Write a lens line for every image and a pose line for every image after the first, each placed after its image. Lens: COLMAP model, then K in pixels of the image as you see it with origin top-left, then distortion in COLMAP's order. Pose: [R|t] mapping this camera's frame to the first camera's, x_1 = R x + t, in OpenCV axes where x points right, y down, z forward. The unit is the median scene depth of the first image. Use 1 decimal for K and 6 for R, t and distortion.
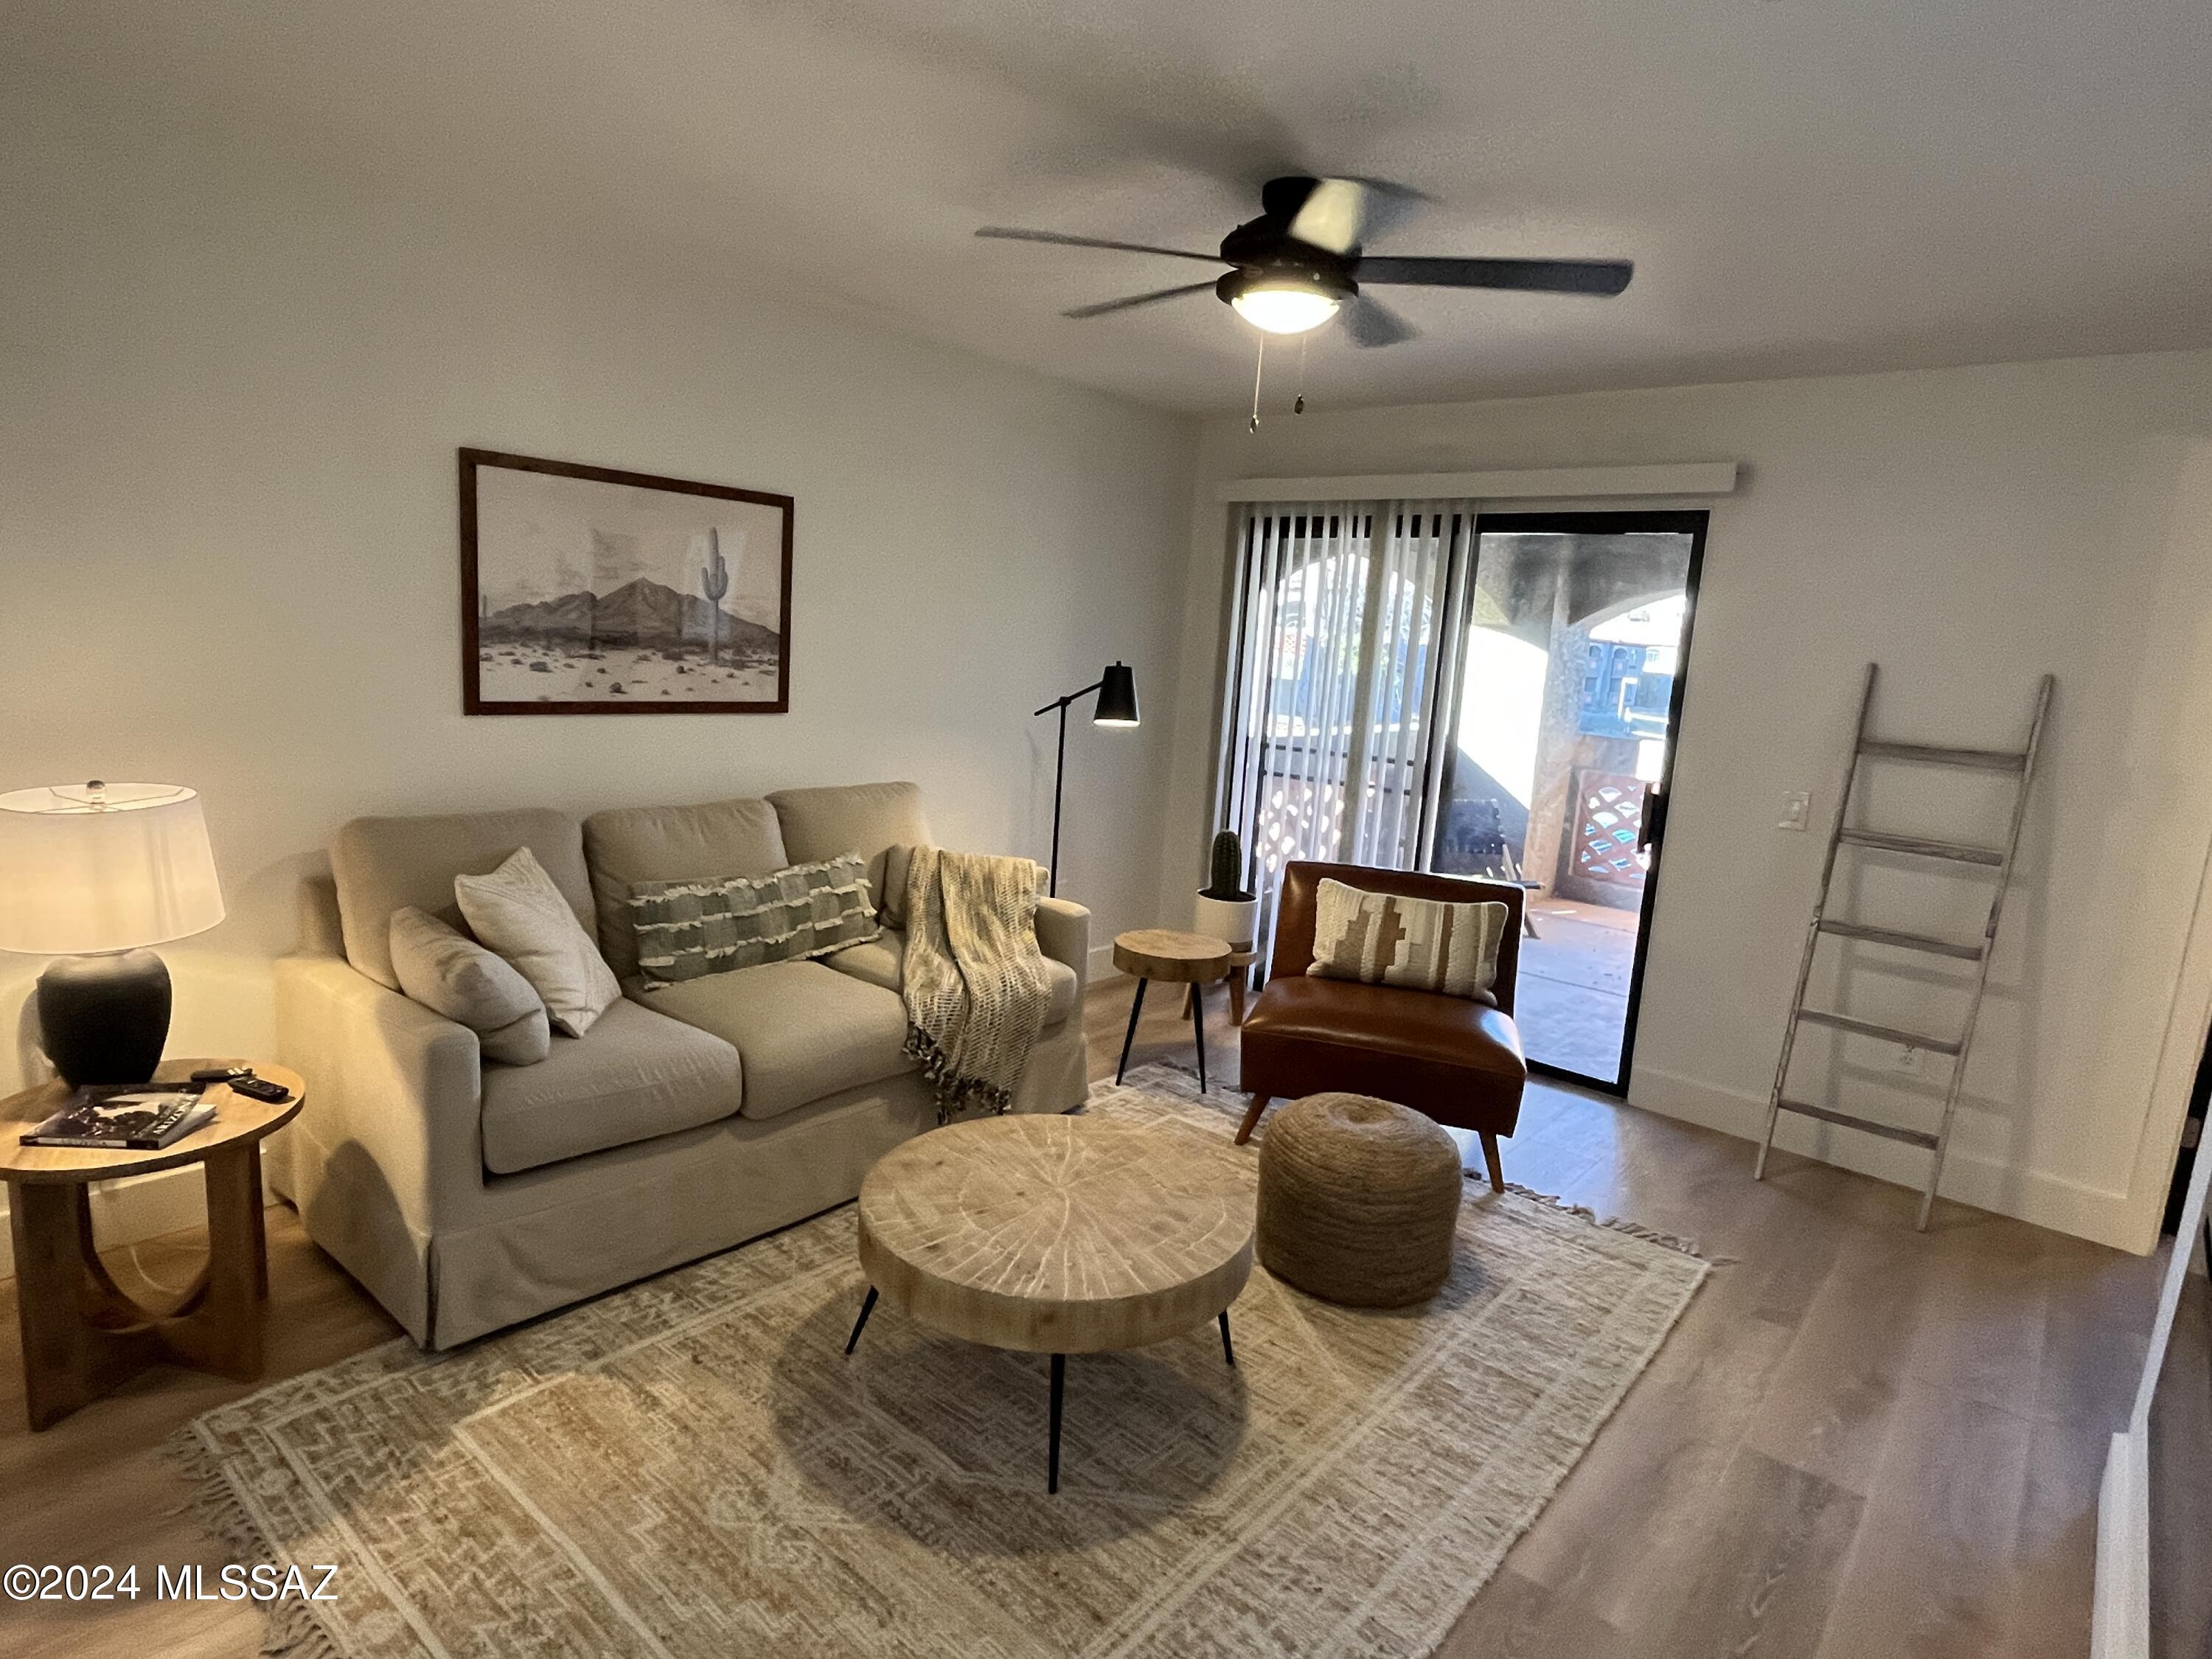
lens RADIAL K [[1199.9, 0, 1097.2], [0, 1199.9, 823.3], [0, 0, 1]] dist [-0.000100, -0.001759]
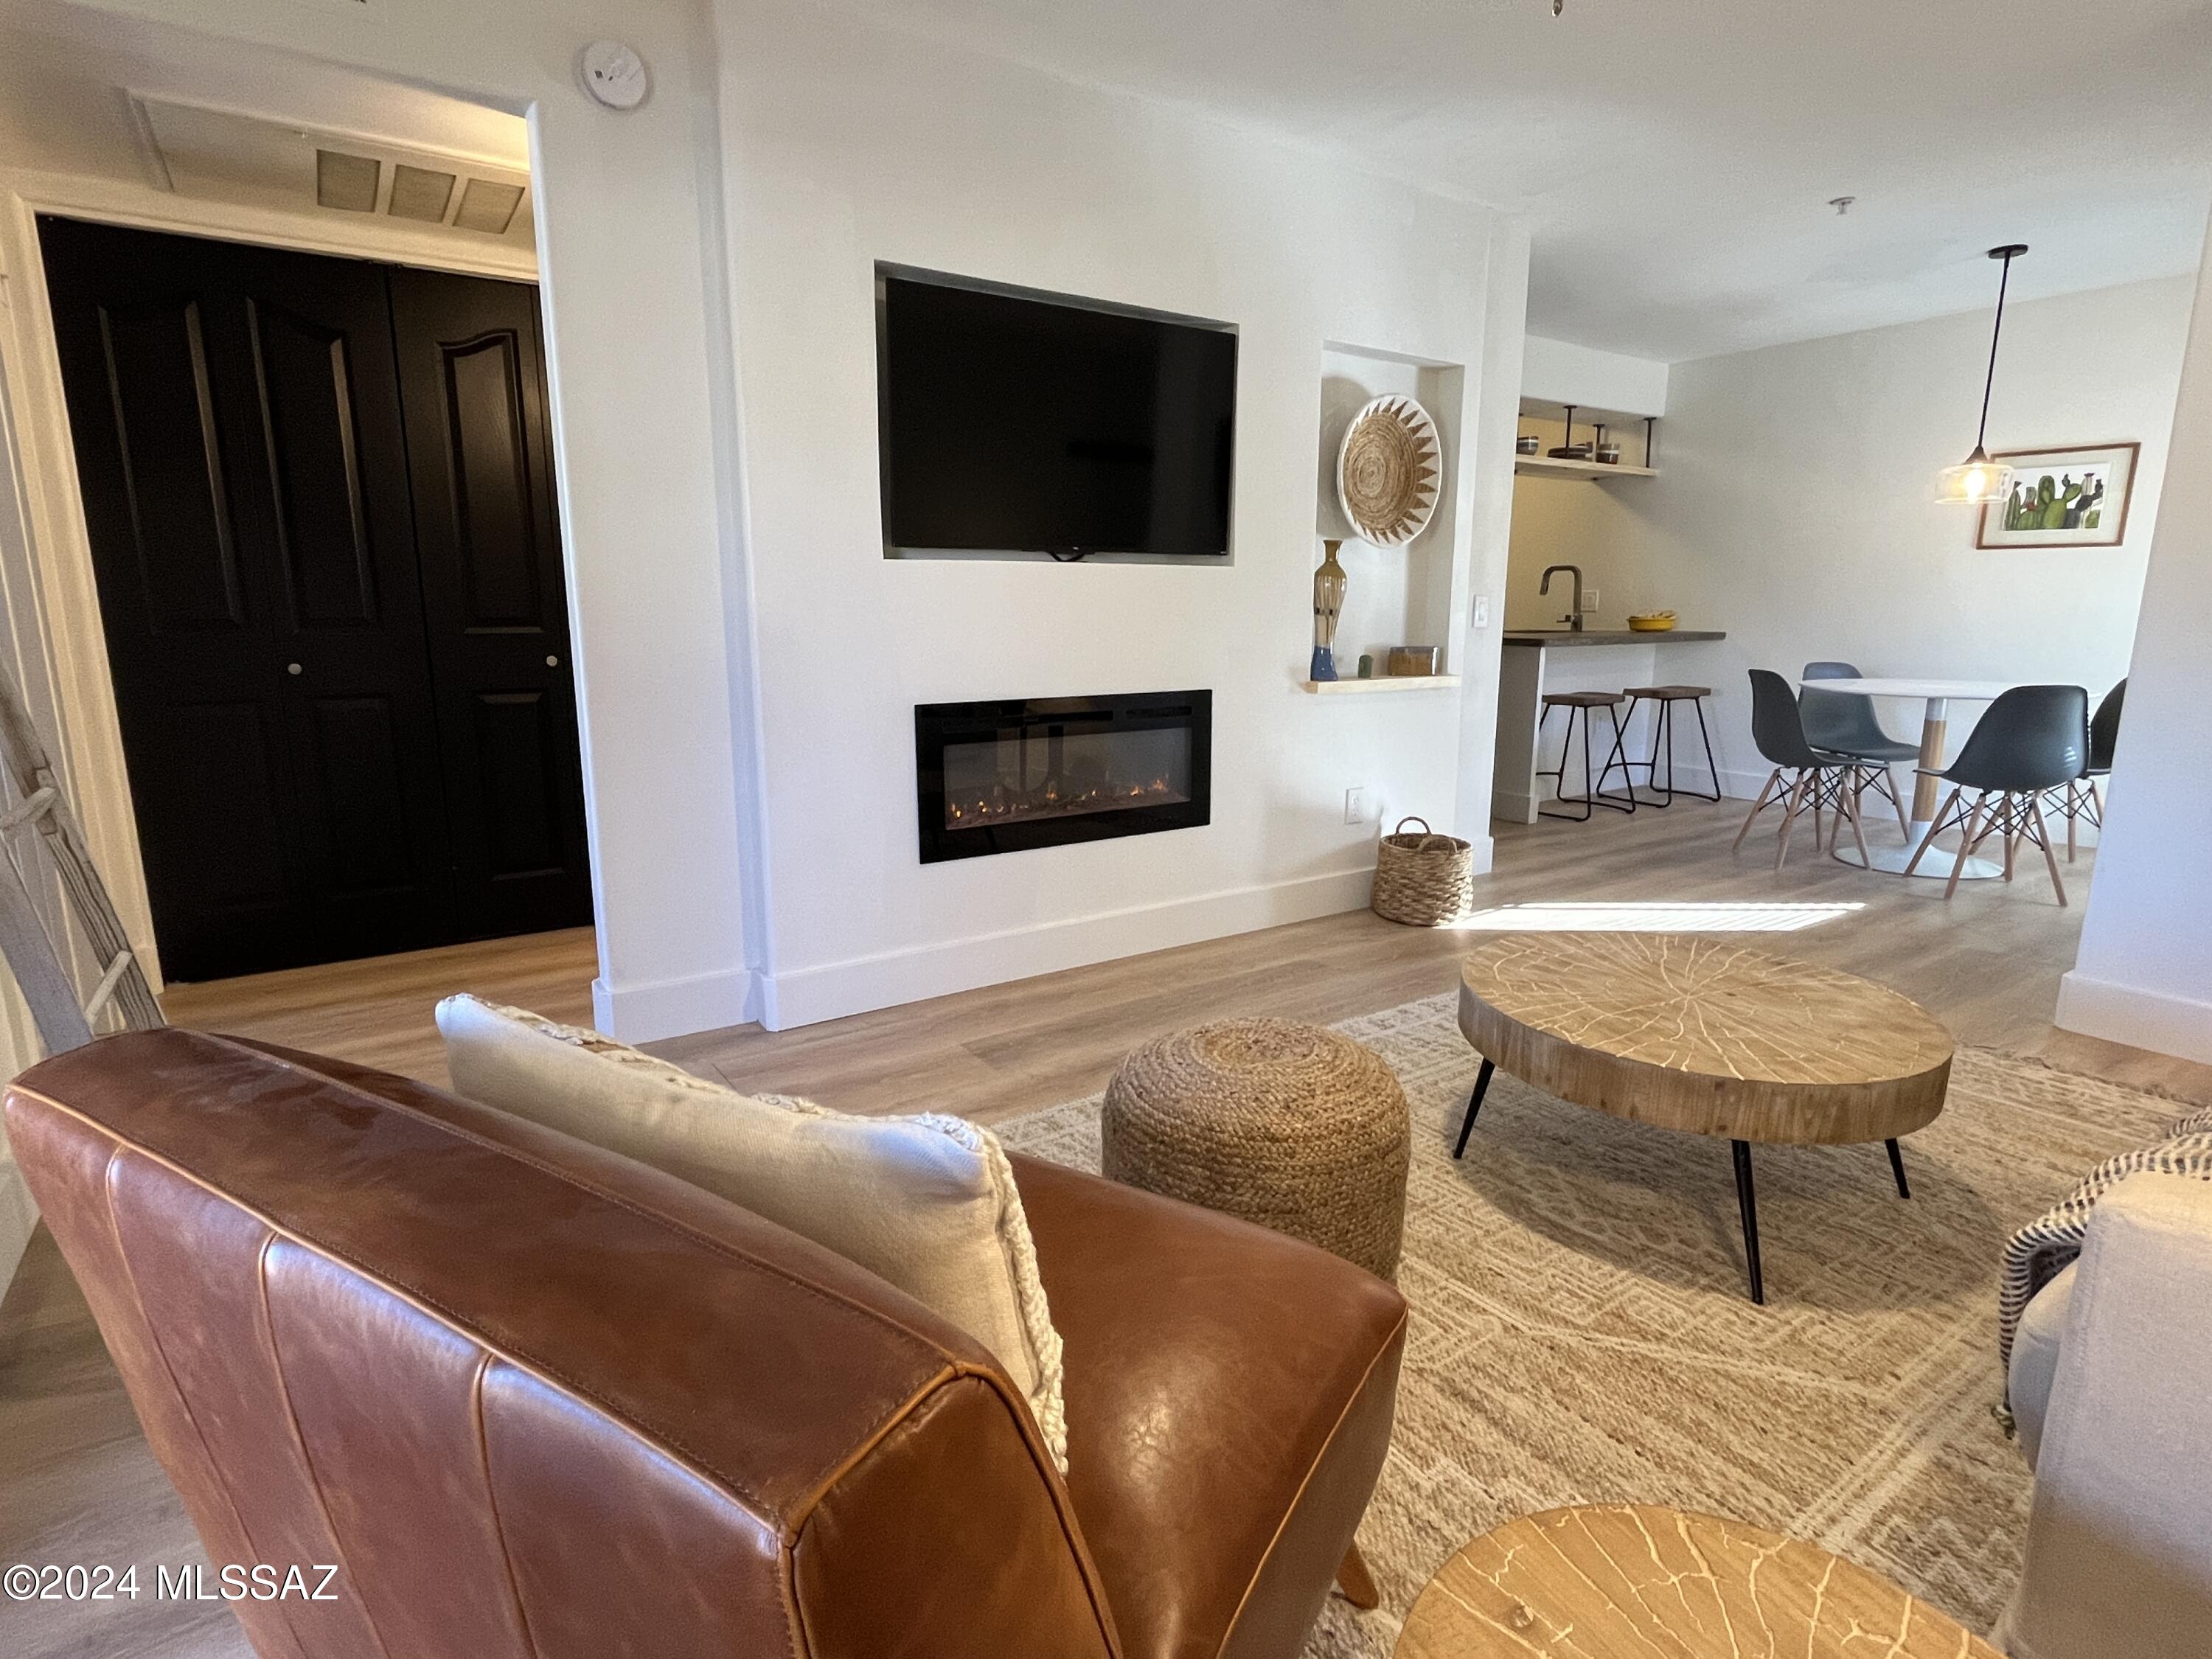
lens RADIAL K [[1140.0, 0, 1097.9], [0, 1140.0, 829.4], [0, 0, 1]] dist [0.000989, 0.000537]
pose [[-0.966272, -0.119549, 0.228092, 0.148387], [-0.029376, 0.931104, 0.363568, -0.074571], [-0.255842, 0.344605, -0.903212, 1.262462]]
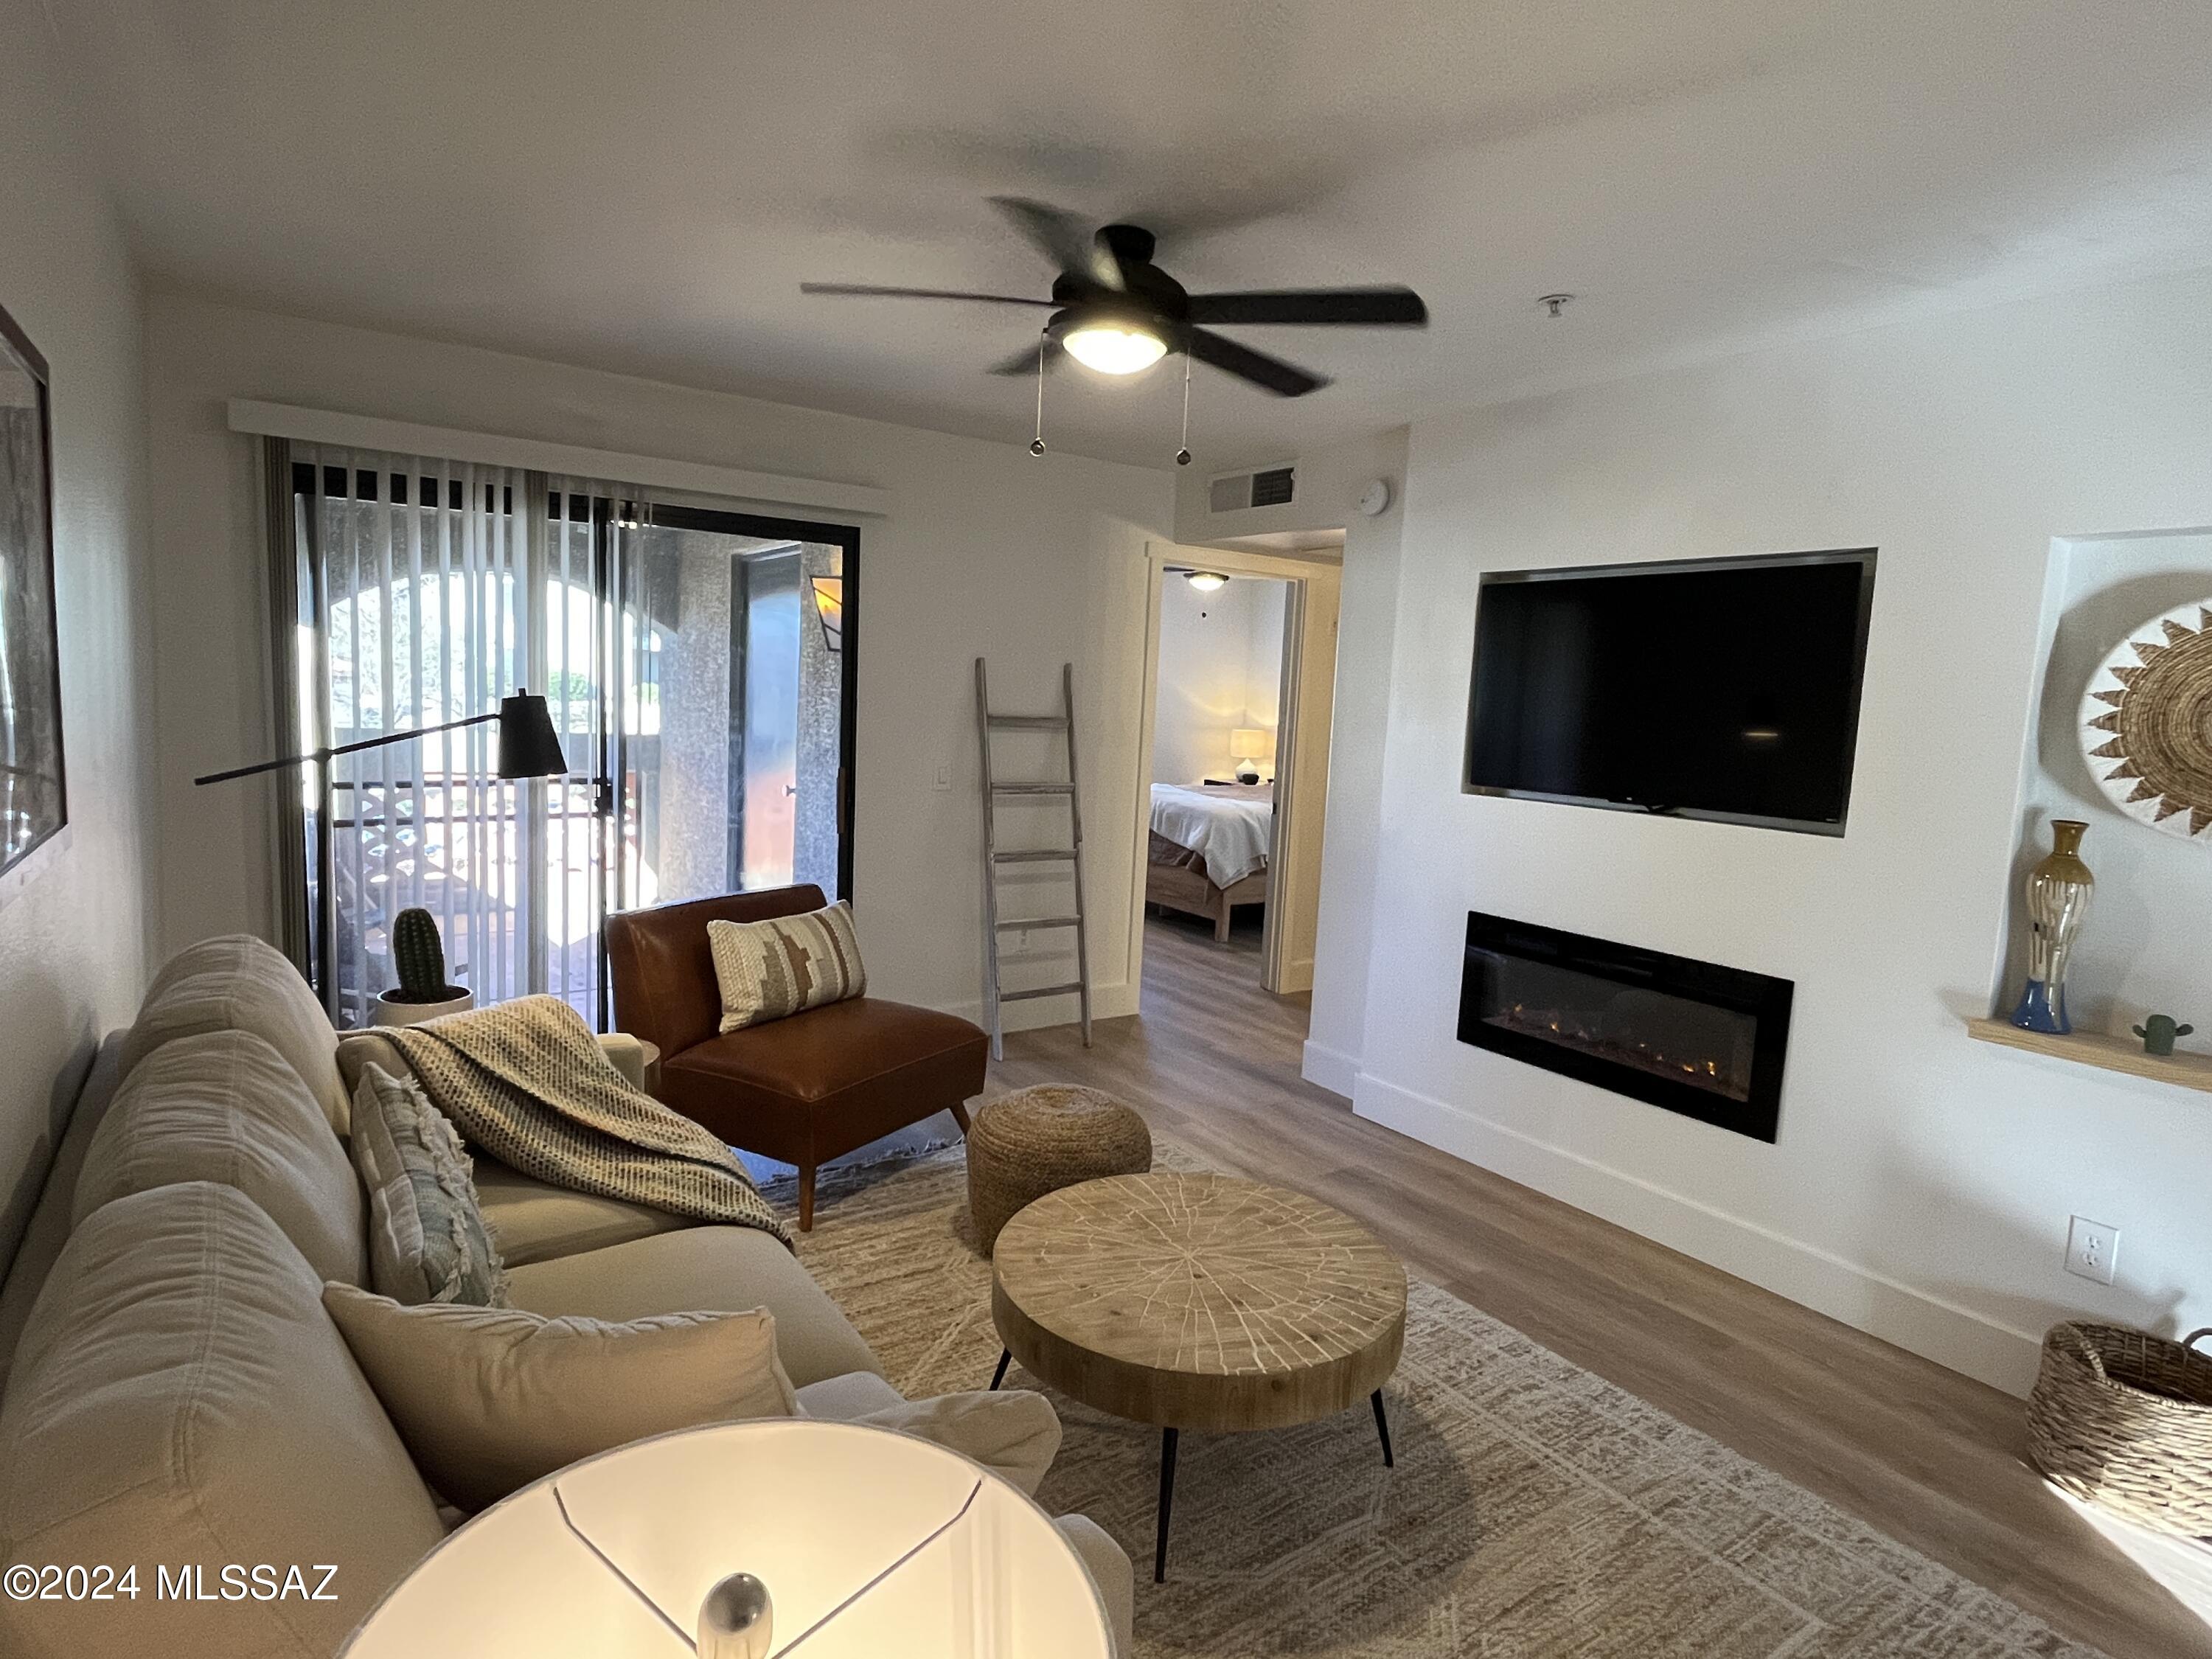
lens RADIAL K [[1199.9, 0, 1097.2], [0, 1199.9, 823.3], [0, 0, 1]] dist [-0.000100, -0.001759]
pose [[0.251875, -0.164758, 0.953632, -0.620979], [0.127446, 0.982466, 0.136078, -0.118647], [-0.959331, 0.087261, 0.268457, 0.537045]]
